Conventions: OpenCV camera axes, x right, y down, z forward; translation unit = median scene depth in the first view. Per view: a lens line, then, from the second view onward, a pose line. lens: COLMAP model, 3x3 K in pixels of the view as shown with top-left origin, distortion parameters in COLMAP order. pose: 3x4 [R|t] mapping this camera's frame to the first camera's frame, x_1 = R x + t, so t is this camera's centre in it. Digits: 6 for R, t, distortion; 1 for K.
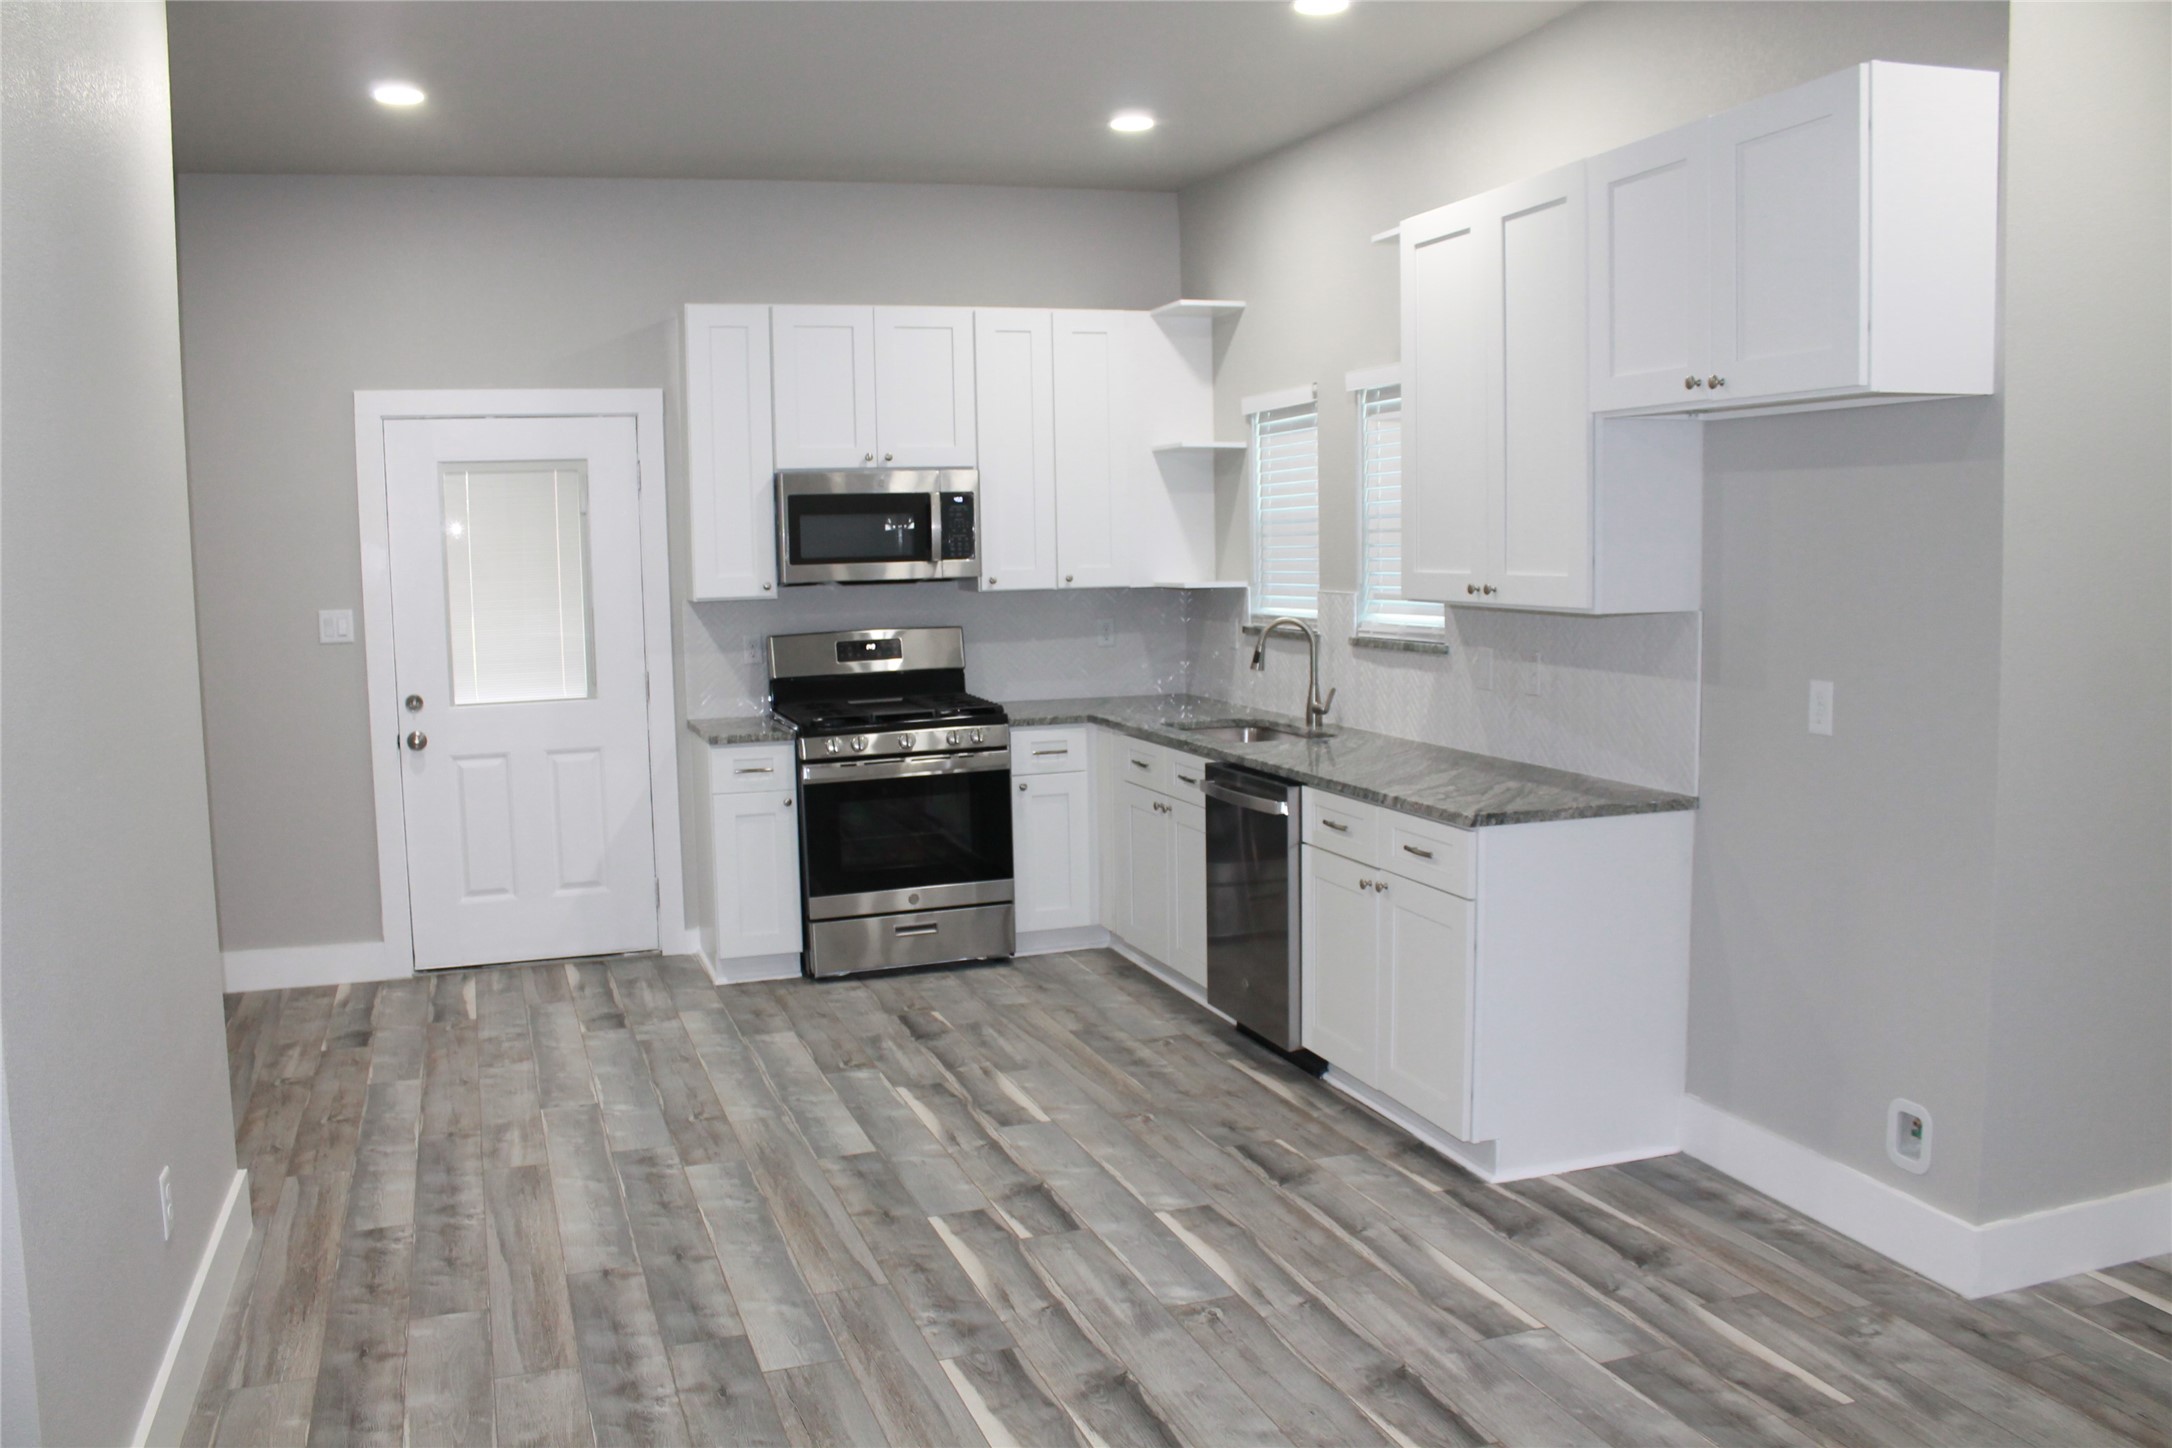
lens RADIAL K [[1808.8, 0, 1056.9], [0, 1808.8, 714.5], [0, 0, 1]] dist [-0.177620, 0.166546]
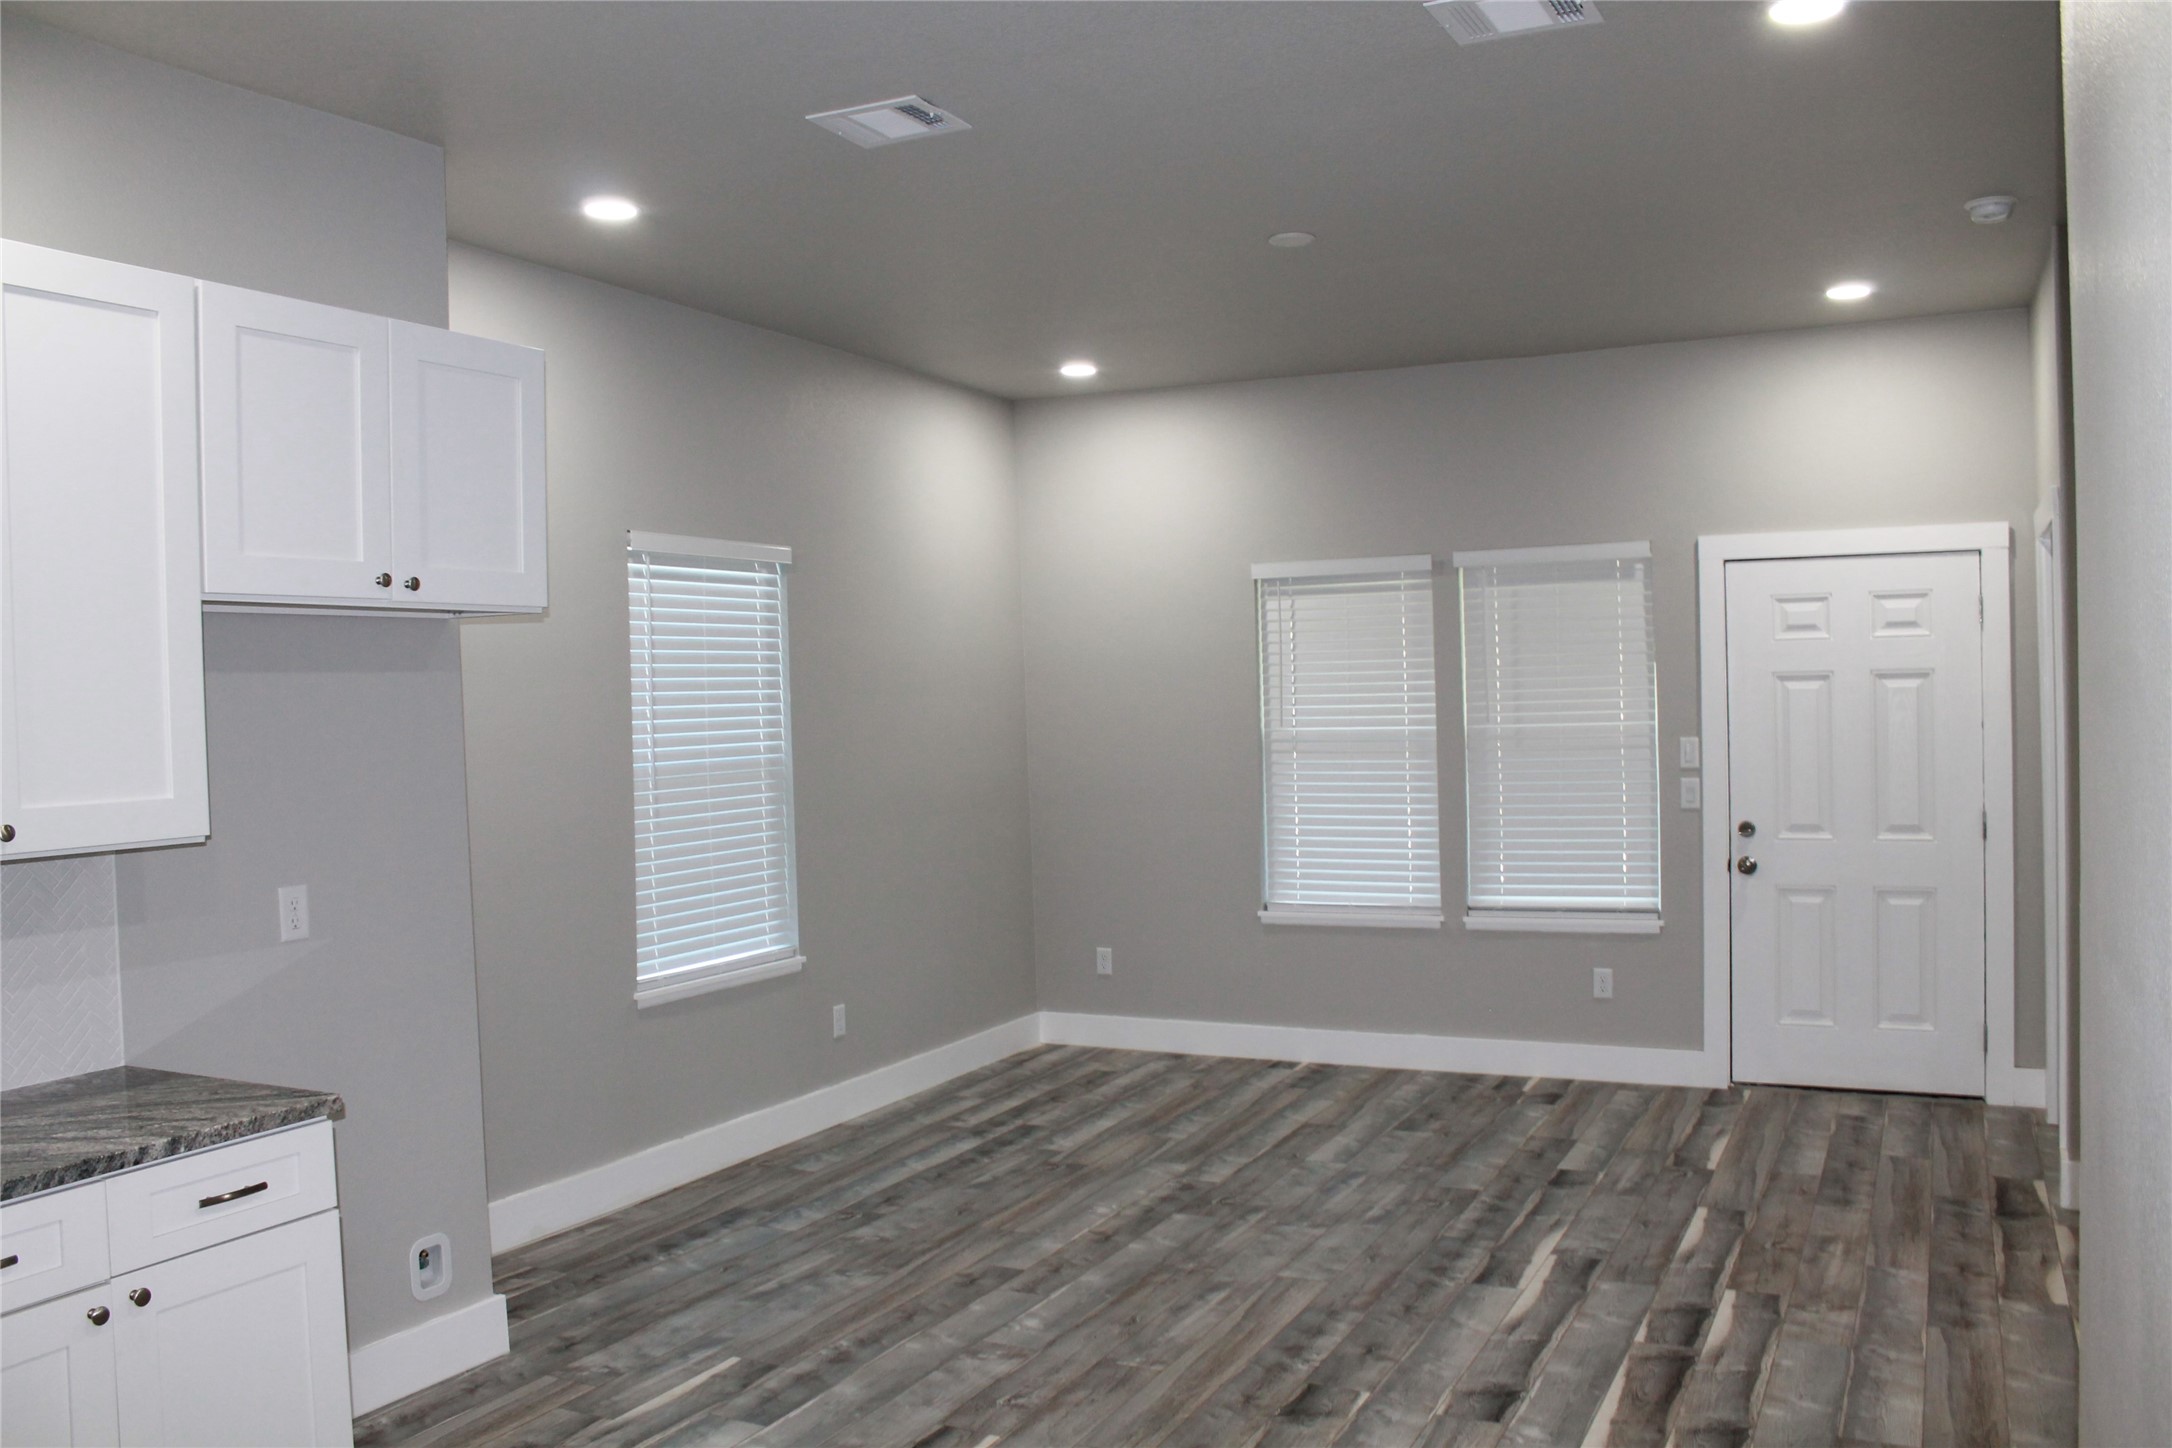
lens RADIAL K [[1808.8, 0, 1056.9], [0, 1808.8, 714.5], [0, 0, 1]] dist [-0.177620, 0.166546]
pose [[-0.694154, 0.030866, 0.719164, -0.663987], [0.115061, 0.990992, 0.068527, -0.152685], [-0.710571, 0.130316, -0.691453, 1.574267]]
